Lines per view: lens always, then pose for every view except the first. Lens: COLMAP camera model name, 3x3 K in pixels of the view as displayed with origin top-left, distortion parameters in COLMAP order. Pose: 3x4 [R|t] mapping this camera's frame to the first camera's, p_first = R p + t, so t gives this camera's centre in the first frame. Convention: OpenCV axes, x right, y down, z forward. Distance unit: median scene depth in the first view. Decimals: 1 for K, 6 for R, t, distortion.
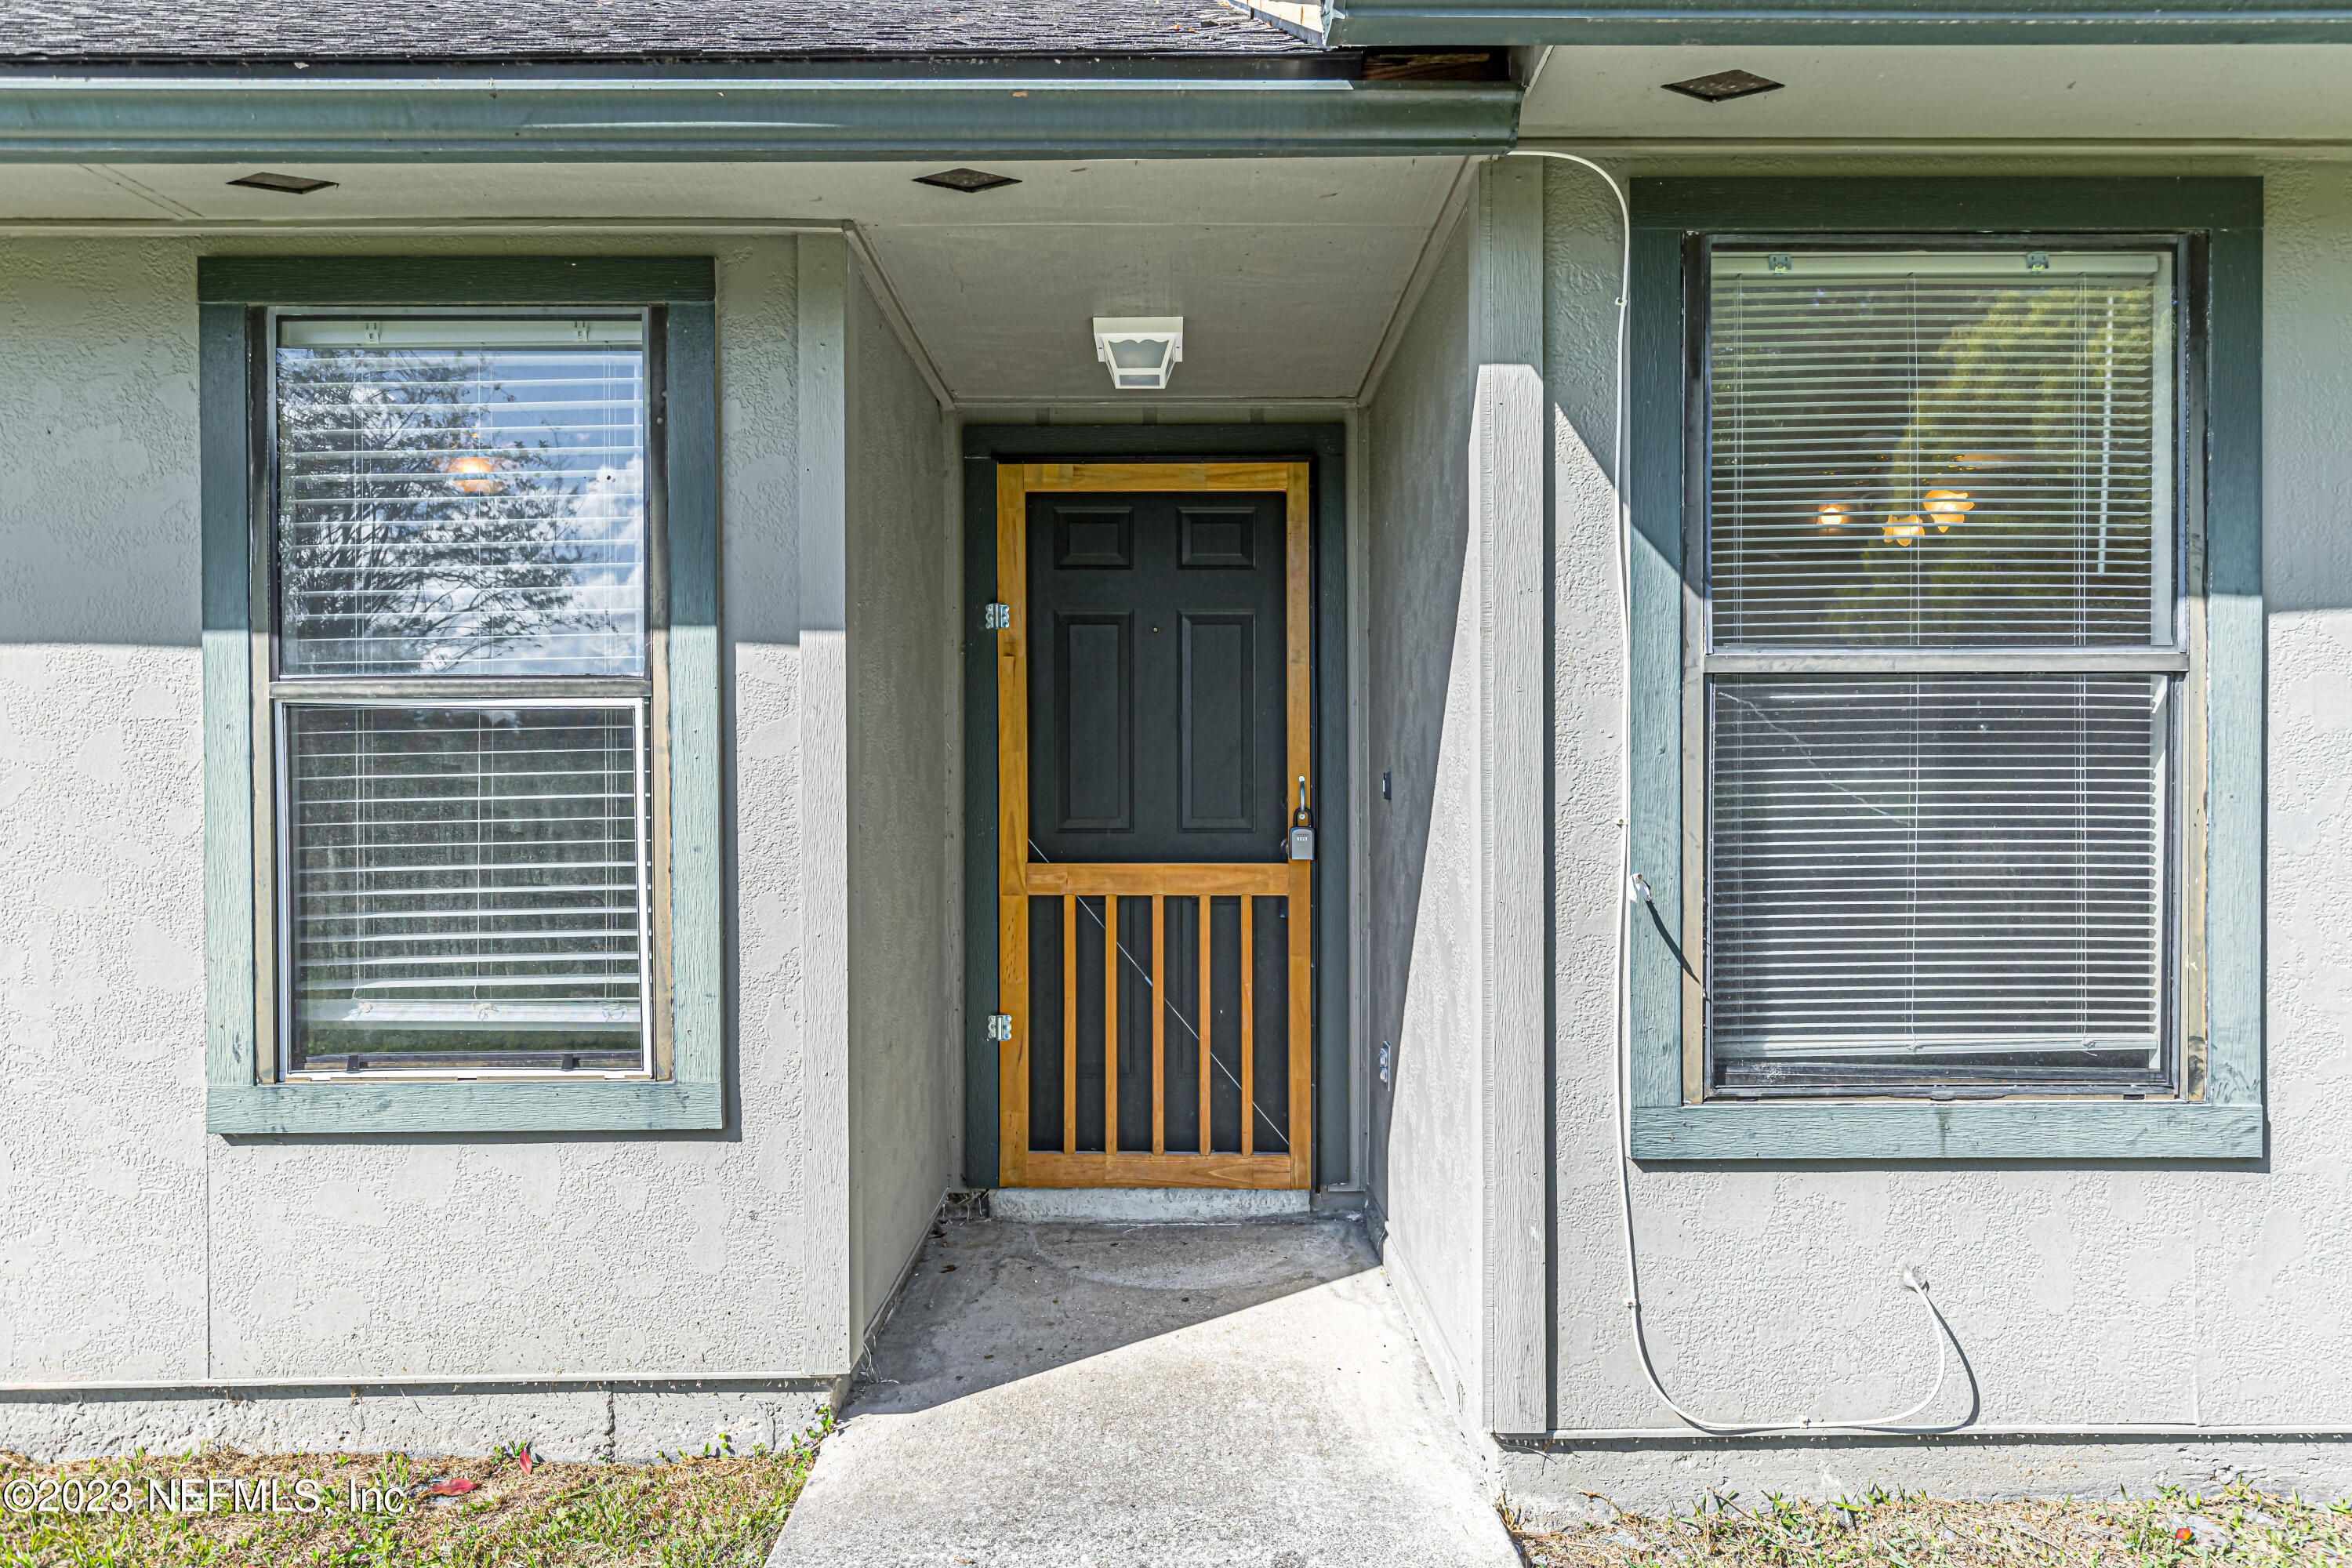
lens RADIAL K [[1391.2, 0, 1178.9], [0, 1391.2, 784.9], [0, 0, 1]] dist [0.007690, -0.000654]
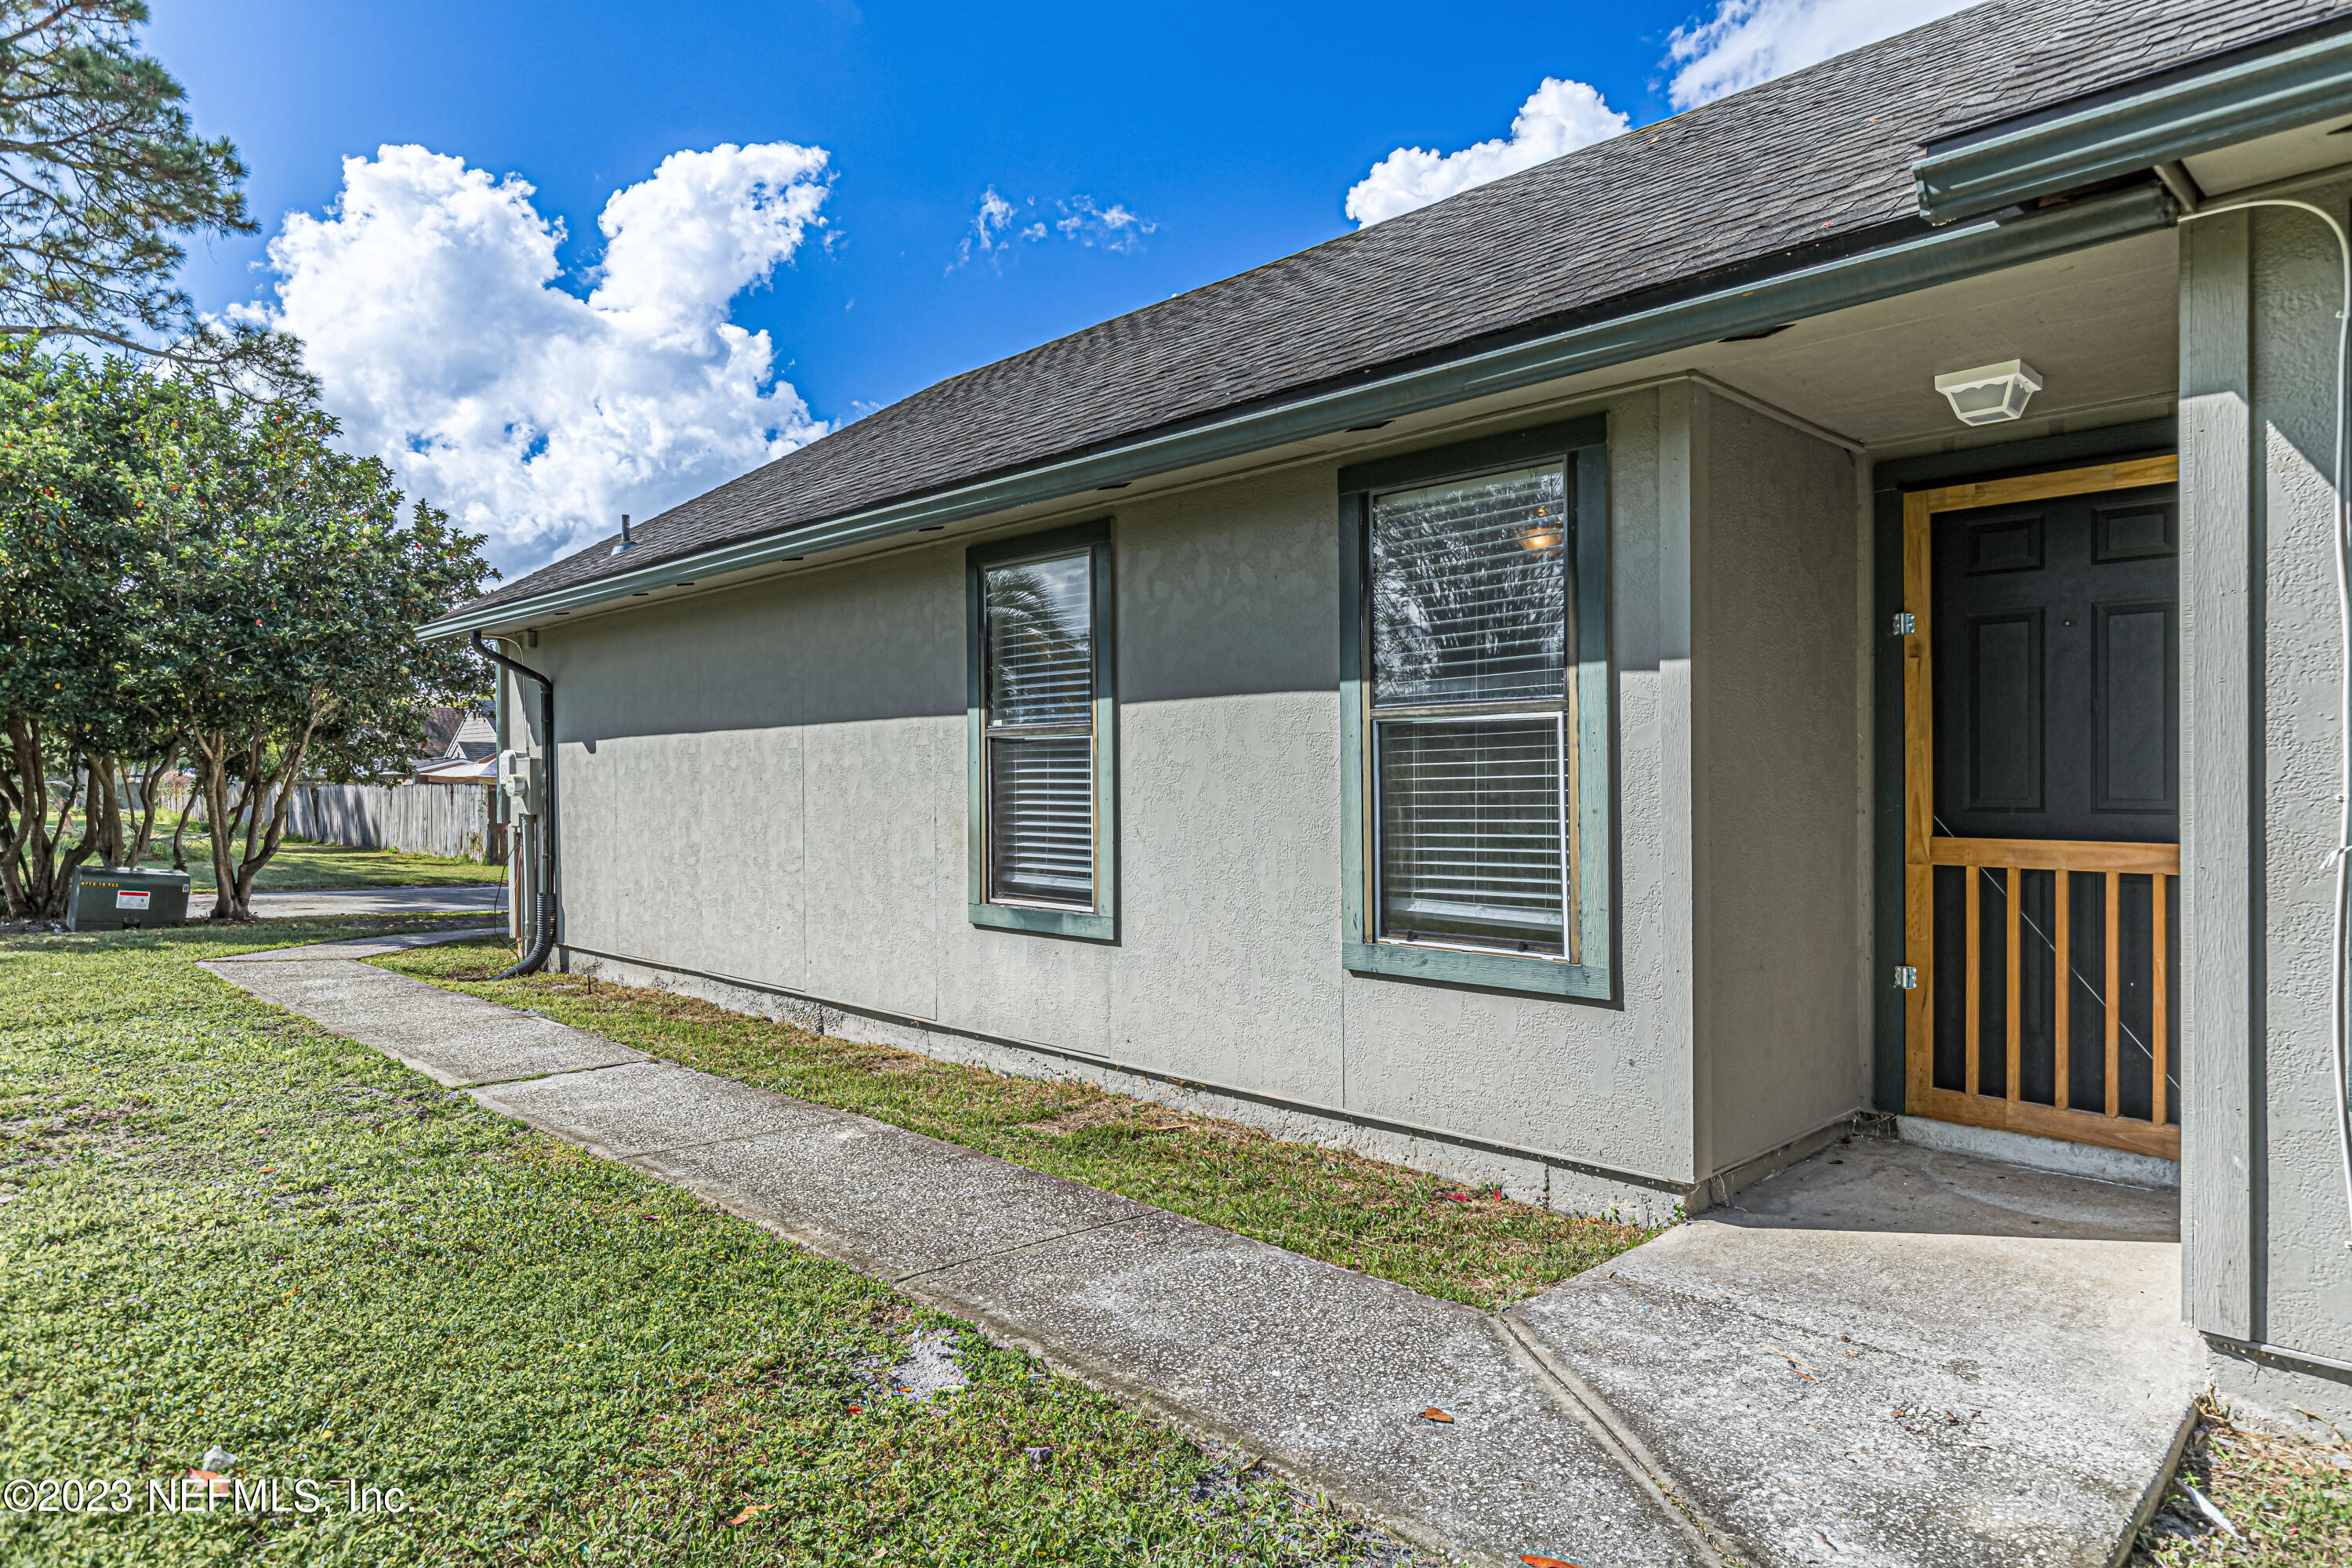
lens RADIAL K [[1391.2, 0, 1175.9], [0, 1391.2, 784.1], [0, 0, 1]] dist [0.007690, -0.000654]
pose [[0.689274, 0.004006, -0.724490, 0.420775], [0.001067, 0.999978, 0.006544, 0.006692], [0.724500, -0.005284, 0.689255, -0.349947]]
